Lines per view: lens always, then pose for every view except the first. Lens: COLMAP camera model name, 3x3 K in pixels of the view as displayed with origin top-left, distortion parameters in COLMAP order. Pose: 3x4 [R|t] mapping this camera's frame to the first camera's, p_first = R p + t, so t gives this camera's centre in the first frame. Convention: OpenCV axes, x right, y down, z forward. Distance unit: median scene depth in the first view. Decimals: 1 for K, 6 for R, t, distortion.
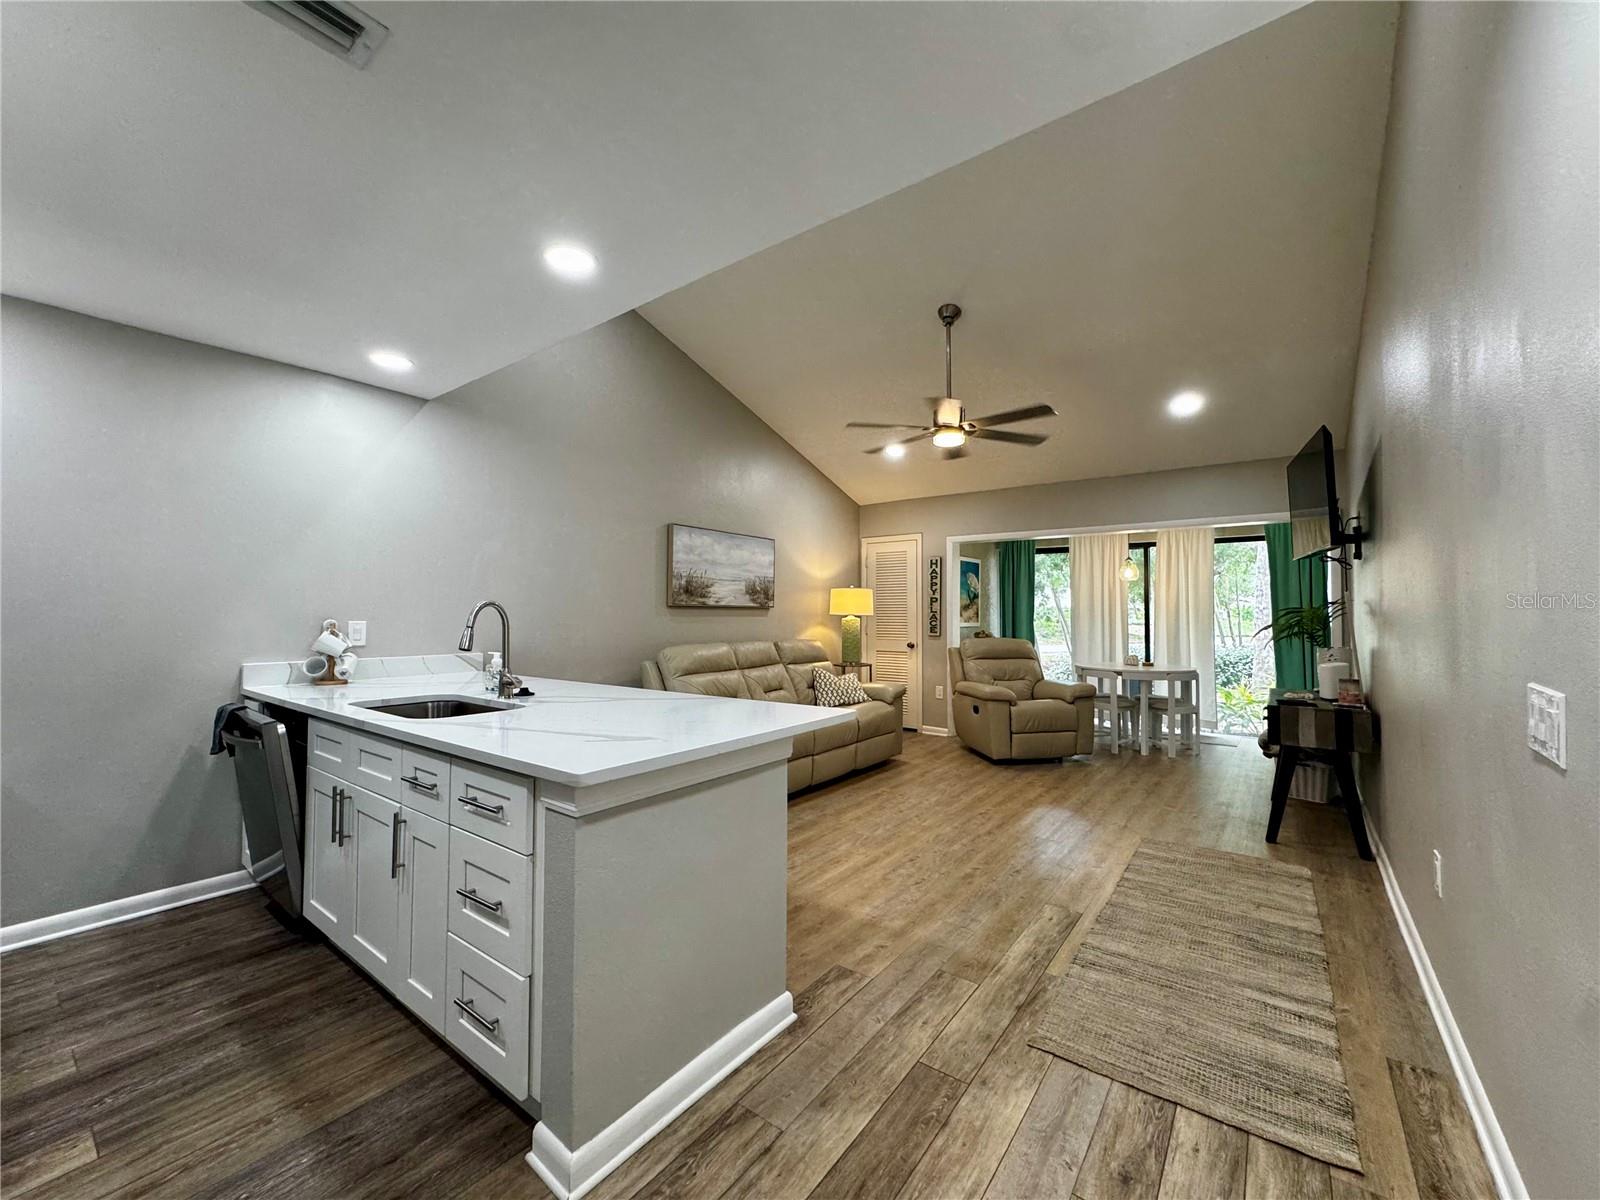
lens RADIAL K [[640.8, 0, 798.7], [0, 640.8, 595.7], [0, 0, 1]] dist [-0.001726, -0.000193]
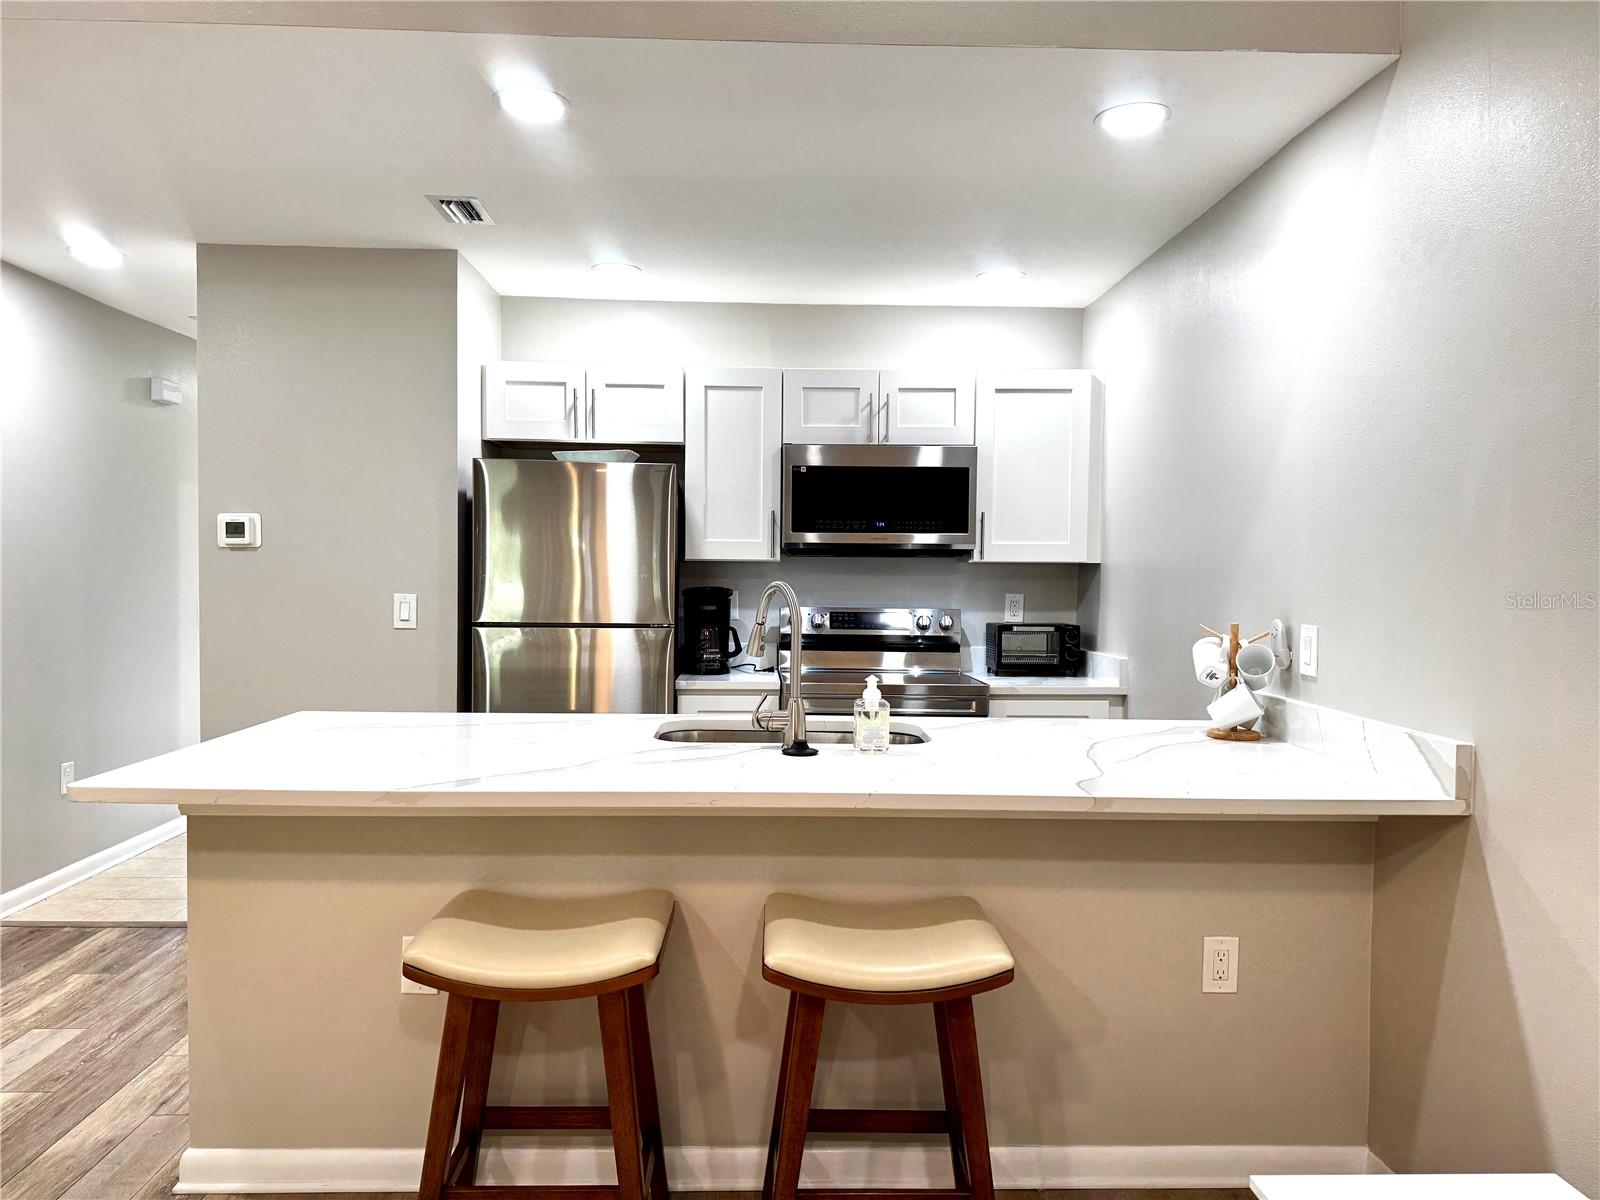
lens RADIAL K [[1117.5, 0, 802.5], [0, 1117.5, 599.2], [0, 0, 1]] dist [0.066790, -0.094615]
pose [[-0.768942, 0.007815, -0.639271, 0.097170], [0.004235, 0.999966, 0.007130, 0.008762], [0.639304, 0.002775, -0.768949, 0.937355]]
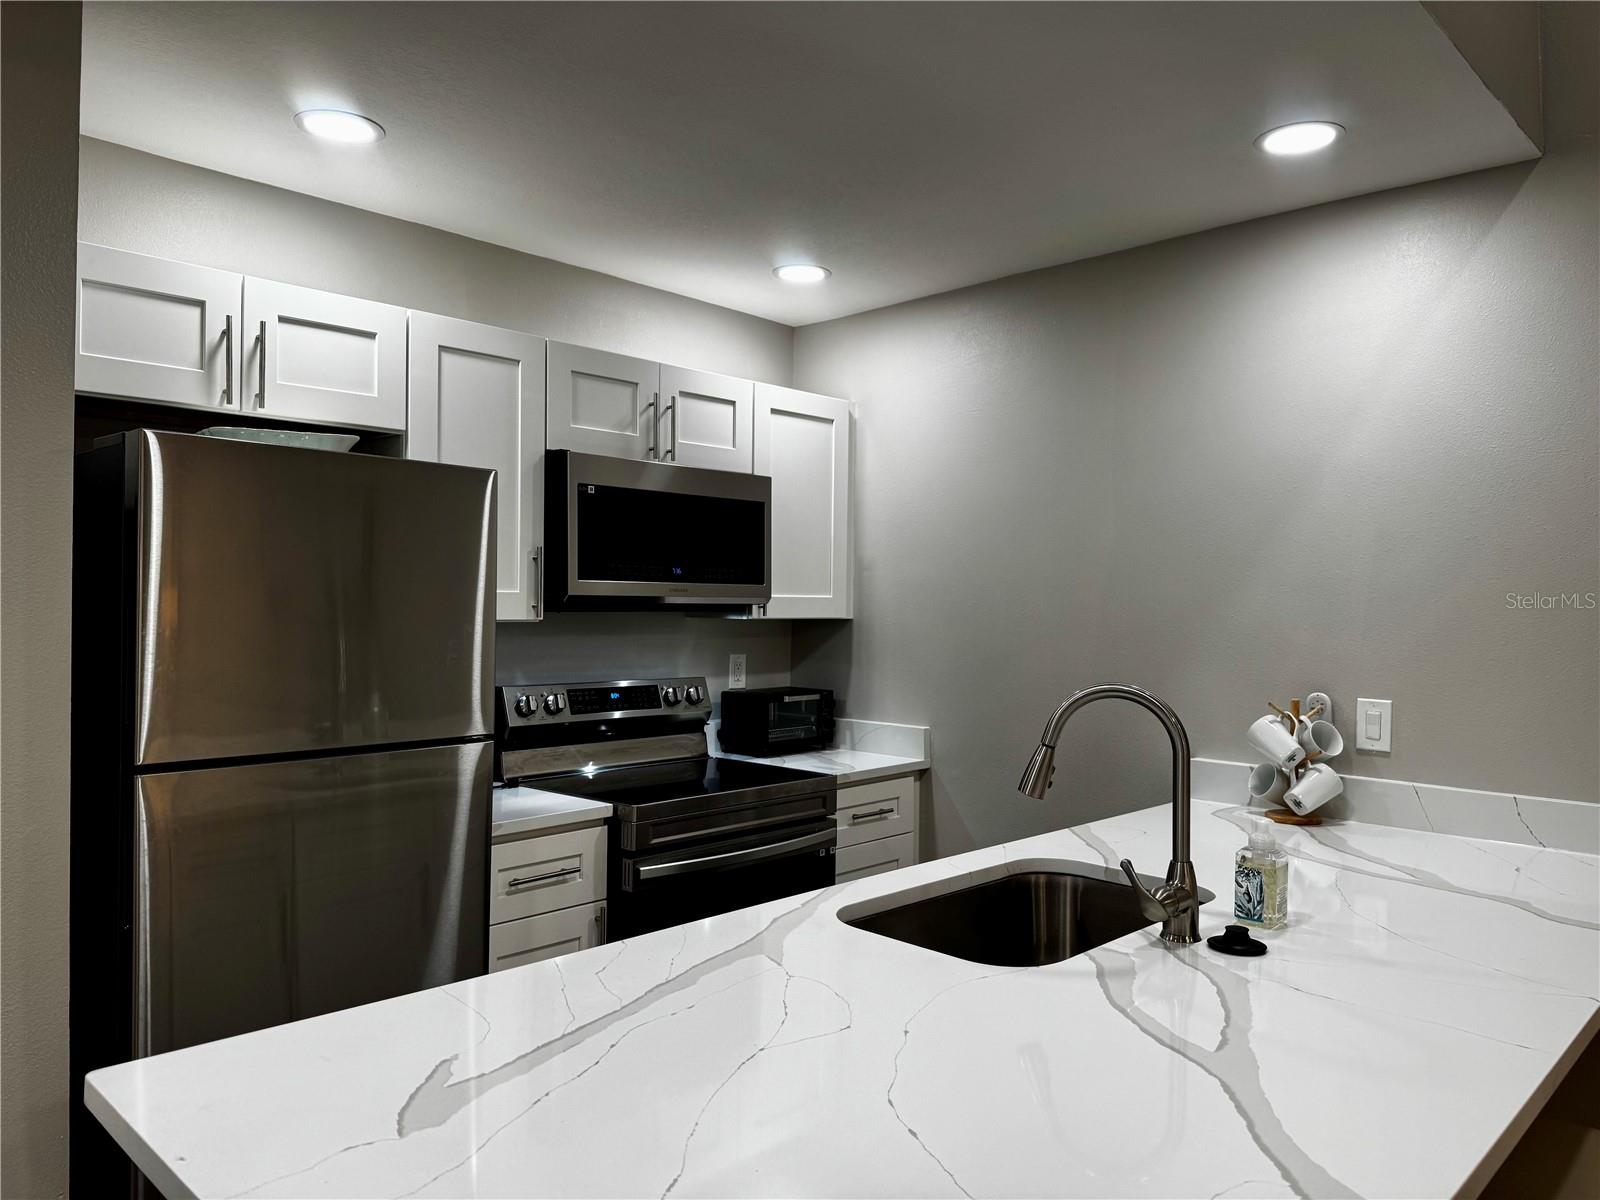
lens RADIAL K [[1117.5, 0, 804.4], [0, 1117.5, 605.1], [0, 0, 1]] dist [0.066790, -0.094615]
pose [[-0.112692, 0.000746, -0.993630, 0.126332], [0.011009, 0.999939, -0.000498, -0.022318], [0.993569, -0.010995, -0.112693, 0.450398]]
